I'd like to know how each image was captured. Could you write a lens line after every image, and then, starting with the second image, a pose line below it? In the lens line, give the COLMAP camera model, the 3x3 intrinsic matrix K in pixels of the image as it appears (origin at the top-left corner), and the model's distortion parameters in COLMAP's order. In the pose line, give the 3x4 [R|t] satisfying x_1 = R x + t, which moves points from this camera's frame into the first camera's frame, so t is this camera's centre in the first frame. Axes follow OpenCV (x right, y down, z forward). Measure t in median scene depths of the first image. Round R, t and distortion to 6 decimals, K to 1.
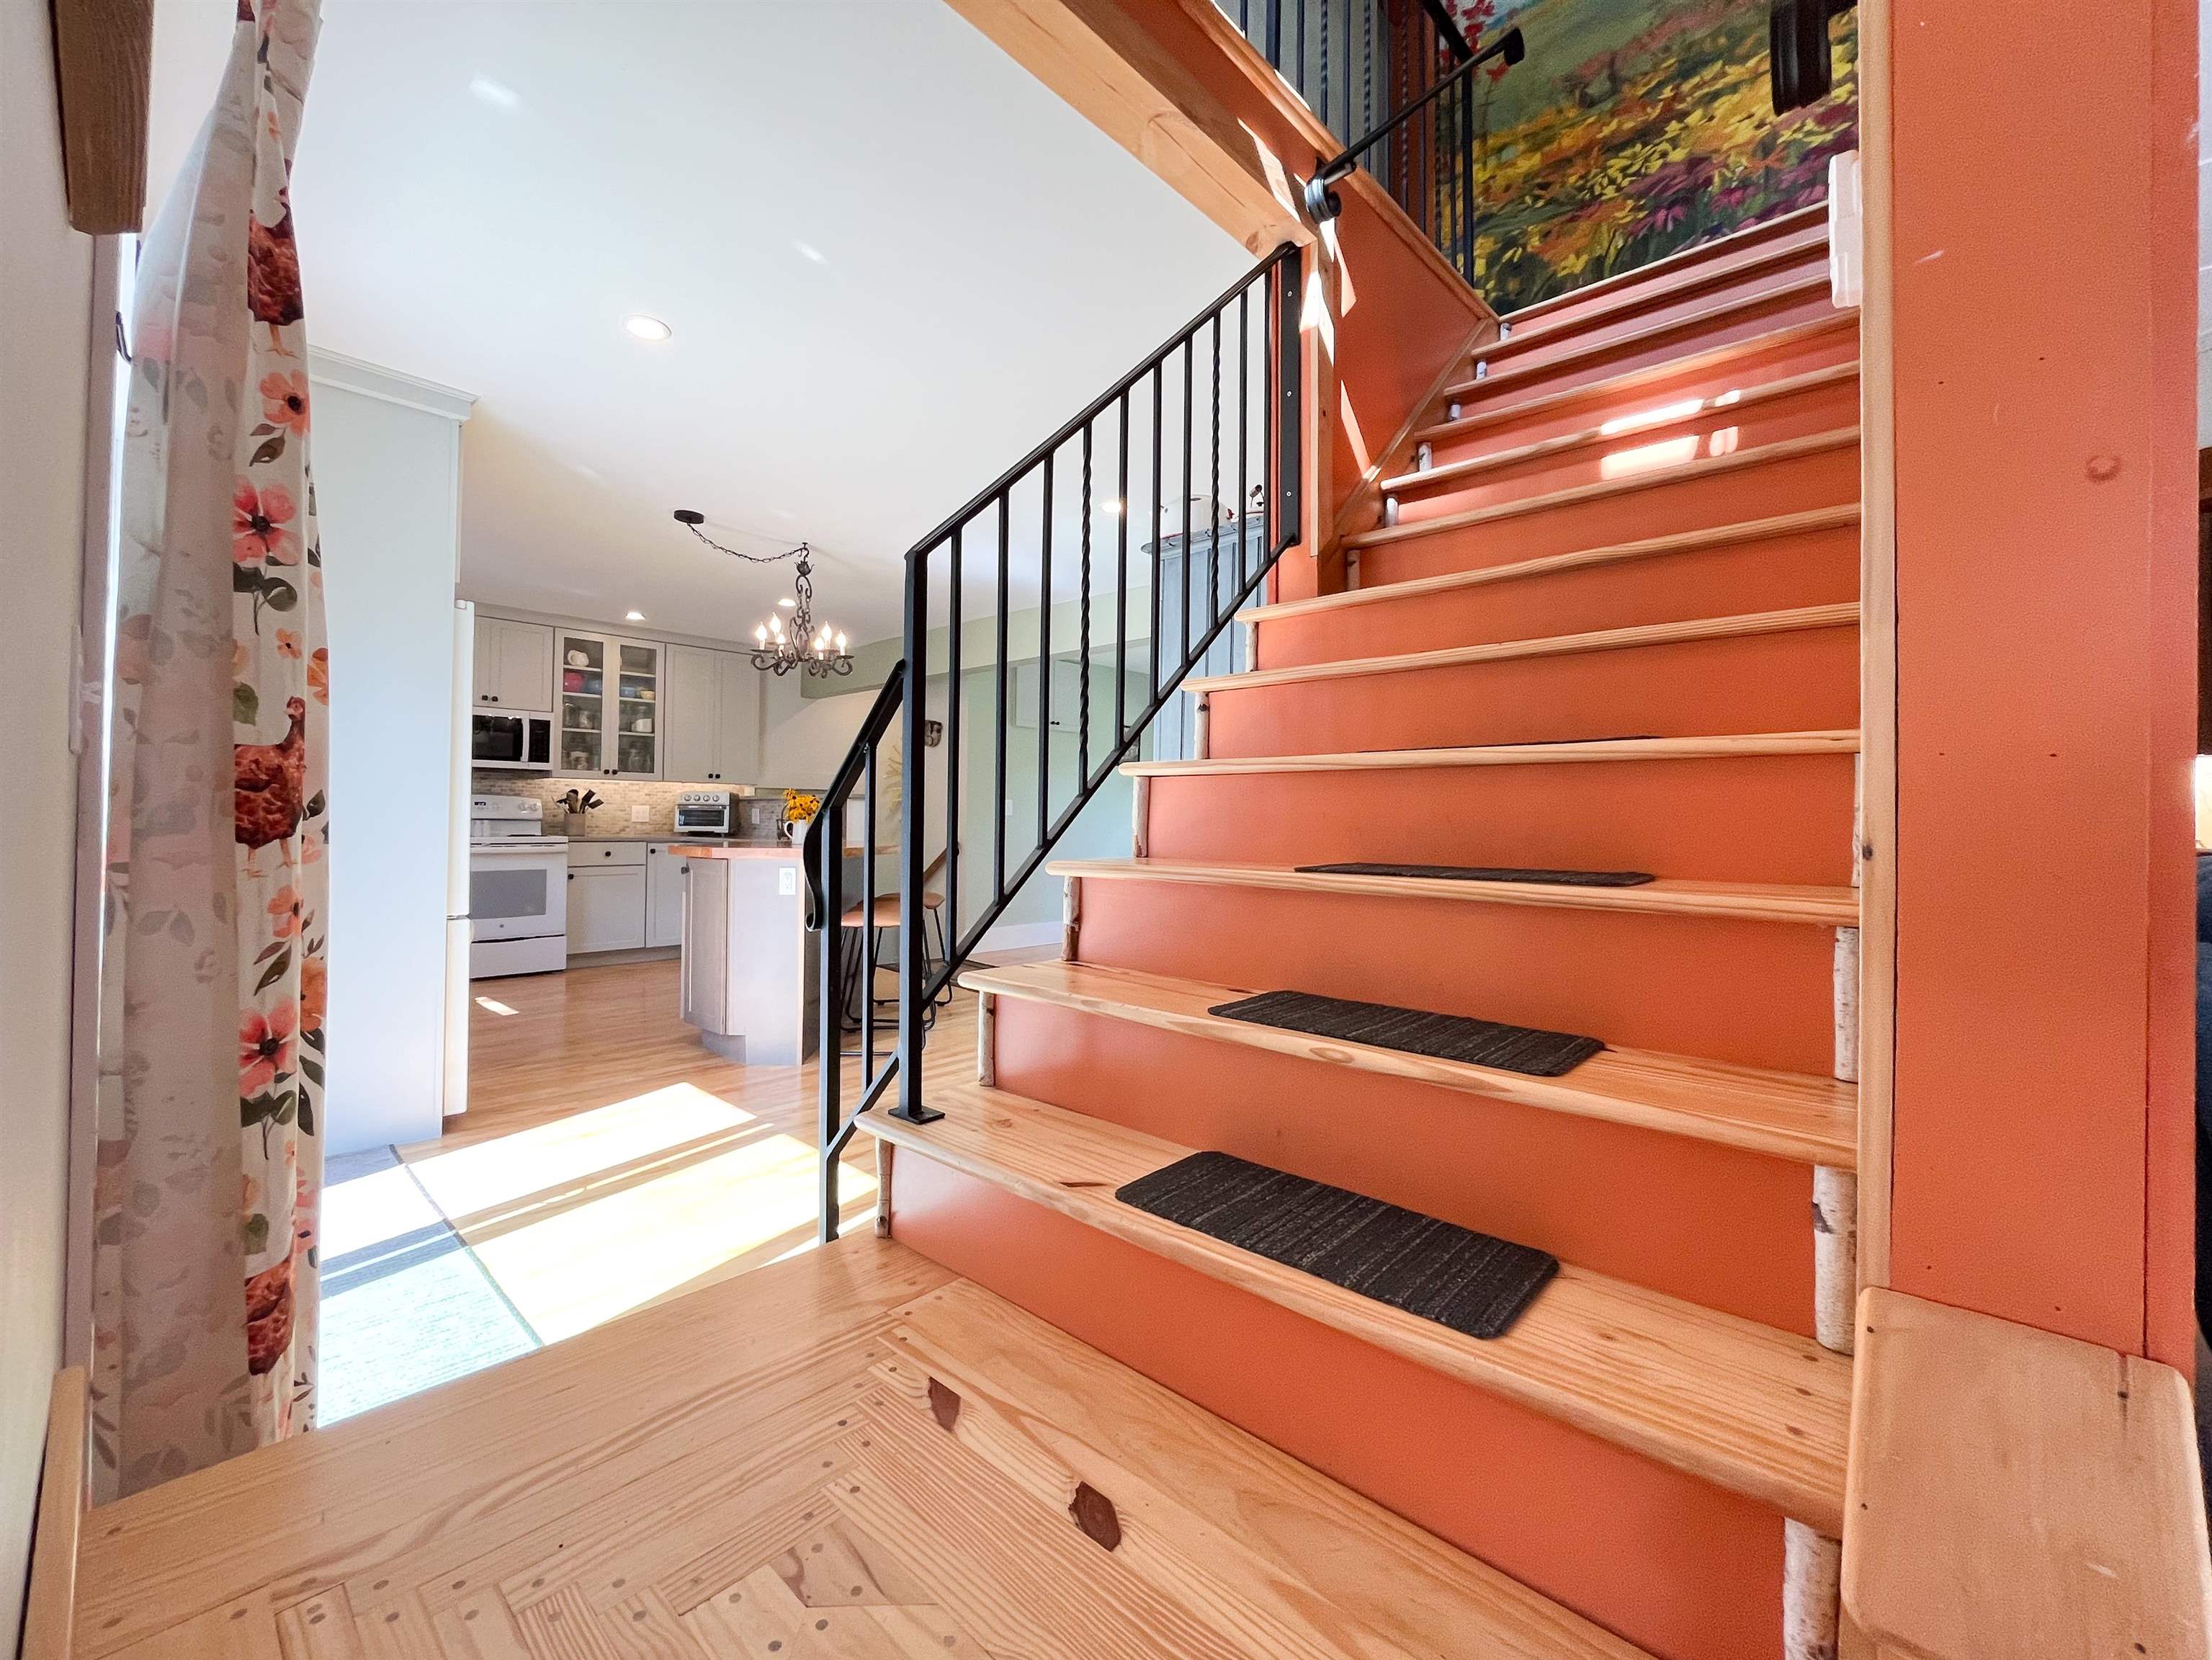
lens RADIAL K [[904.6, 0, 1107.2], [0, 904.6, 799.7], [0, 0, 1]] dist [-0.000435, -0.000173]
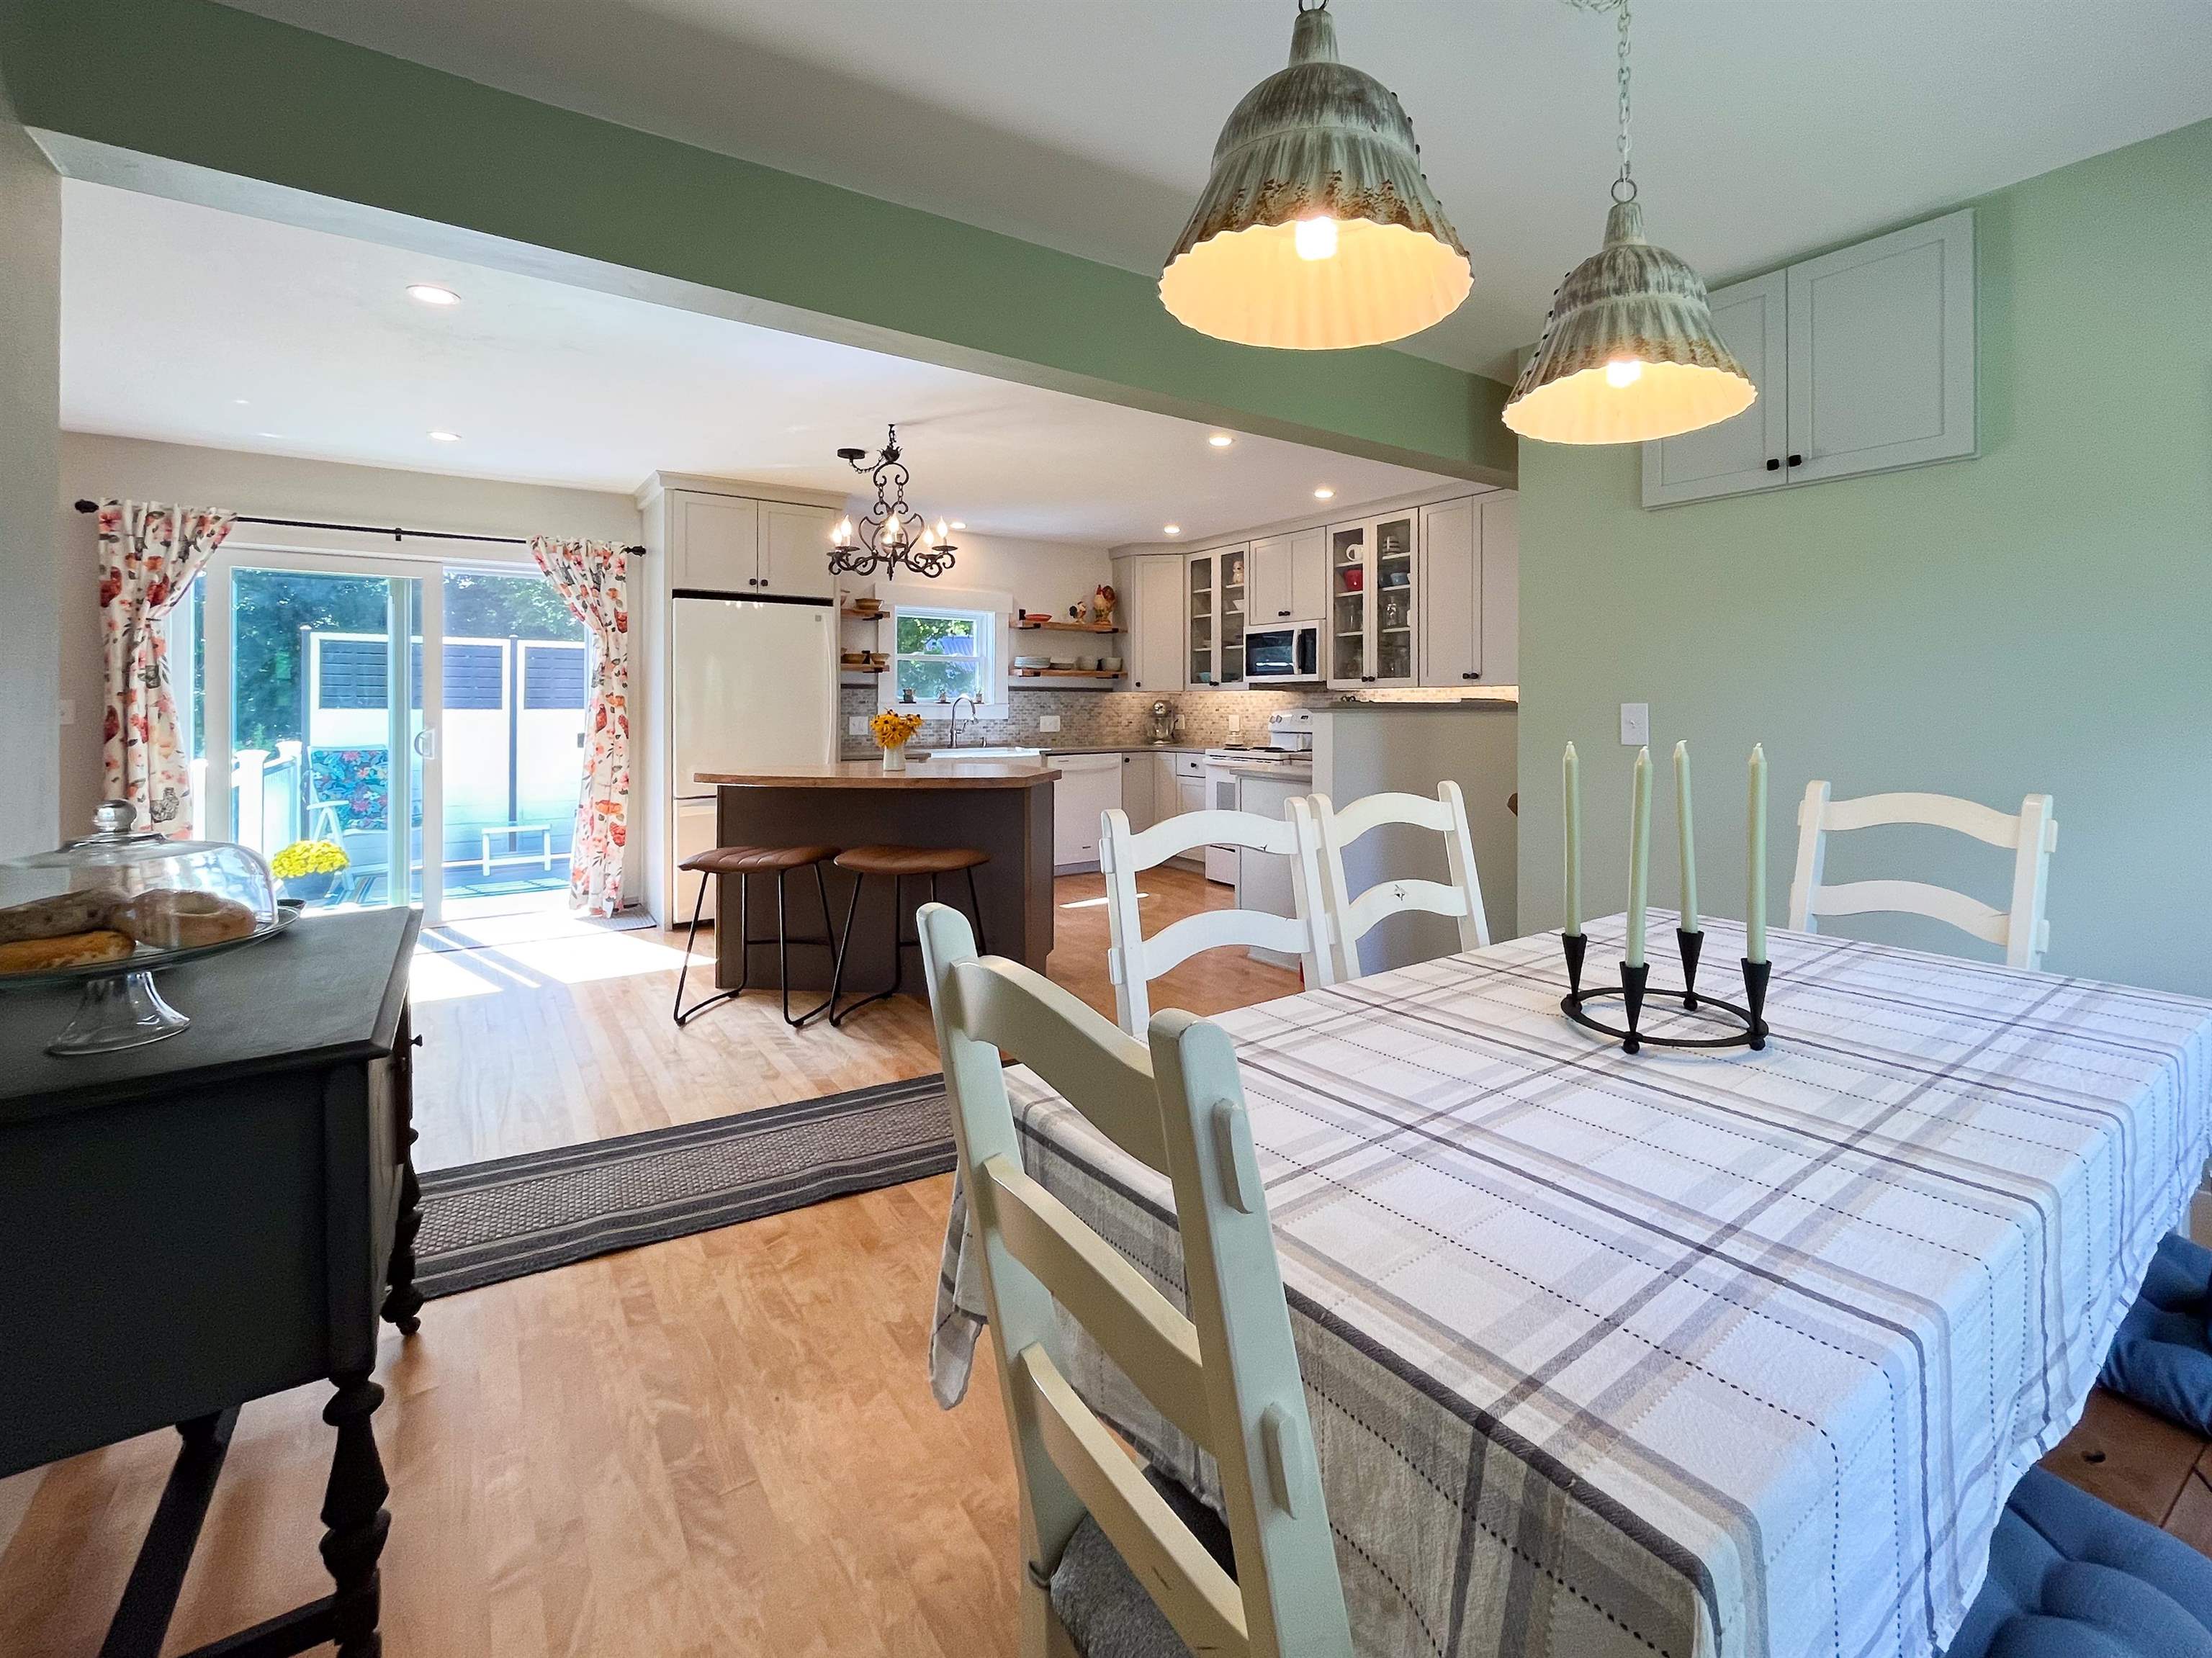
lens RADIAL K [[967.8, 0, 1202.9], [0, 967.8, 707.1], [0, 0, 1]] dist [-0.004533, -0.001493]
pose [[-0.171639, -0.007481, -0.985131, 0.367369], [0.017571, 0.999789, -0.010654, 0.002278], [0.985003, -0.019138, -0.171471, 1.014800]]
